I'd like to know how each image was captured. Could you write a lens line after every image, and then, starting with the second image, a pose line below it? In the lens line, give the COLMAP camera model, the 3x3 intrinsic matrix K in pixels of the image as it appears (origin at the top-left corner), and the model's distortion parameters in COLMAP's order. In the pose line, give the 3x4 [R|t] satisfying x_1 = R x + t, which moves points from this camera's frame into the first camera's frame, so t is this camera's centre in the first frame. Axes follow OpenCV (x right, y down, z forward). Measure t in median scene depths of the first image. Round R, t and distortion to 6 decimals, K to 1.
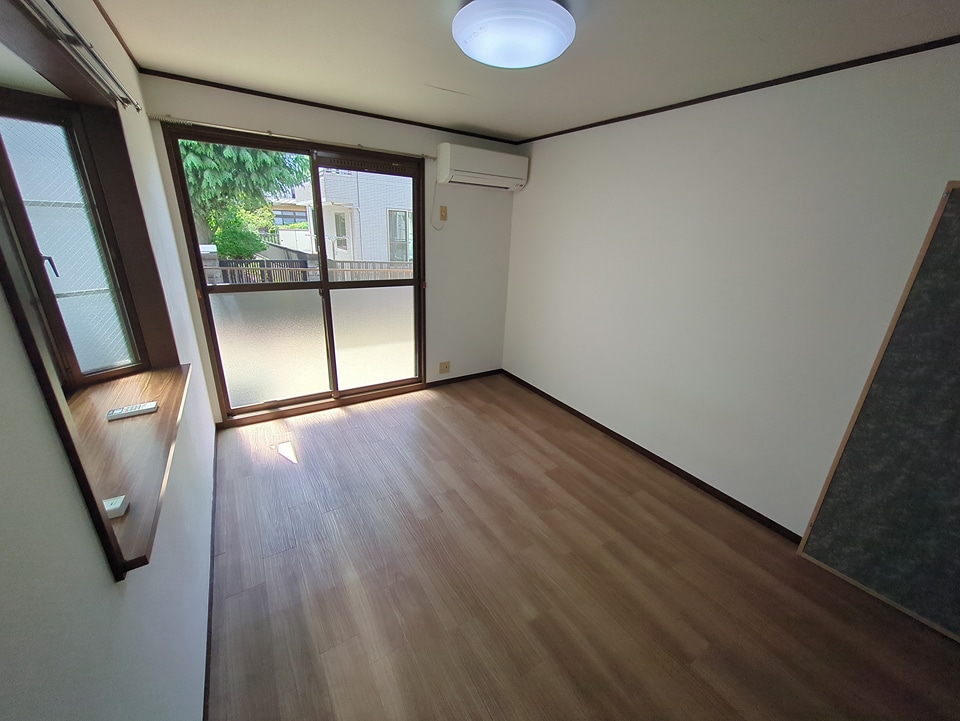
lens RADIAL K [[376.3, 0, 480.5], [0, 376.3, 358.4], [0, 0, 1]] dist [-0.000658, 0.000132]
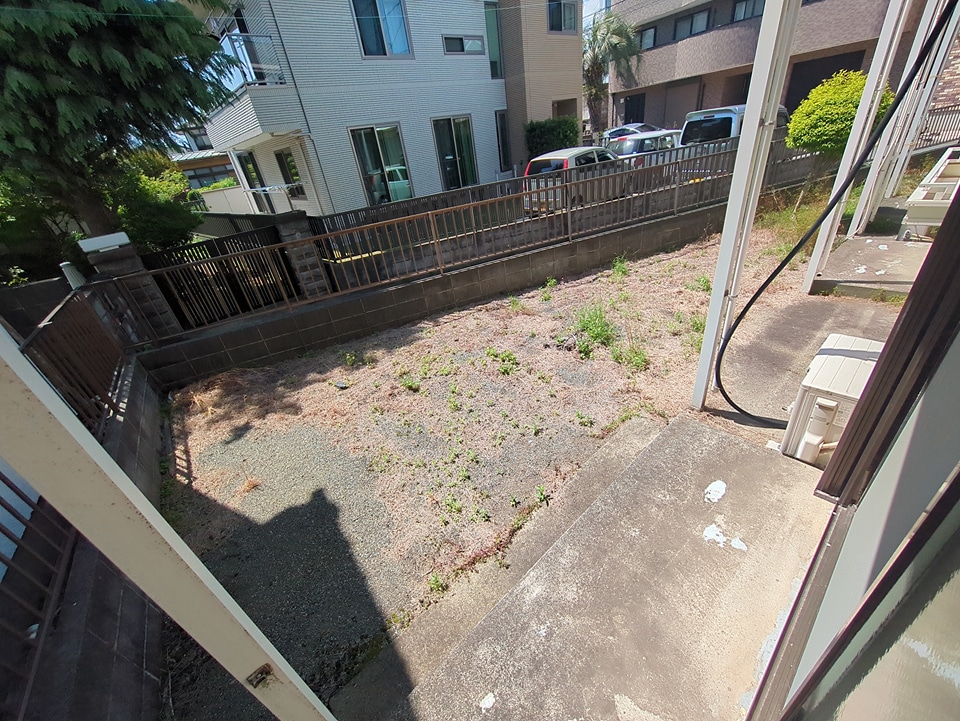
lens RADIAL K [[376.3, 0, 480.5], [0, 376.3, 358.4], [0, 0, 1]] dist [-0.000658, 0.000132]
pose [[0.971419, -0.232816, 0.046287, -0.159991], [0.220216, 0.956693, 0.190377, -0.067900], [-0.088605, -0.174742, 0.980619, 0.230005]]
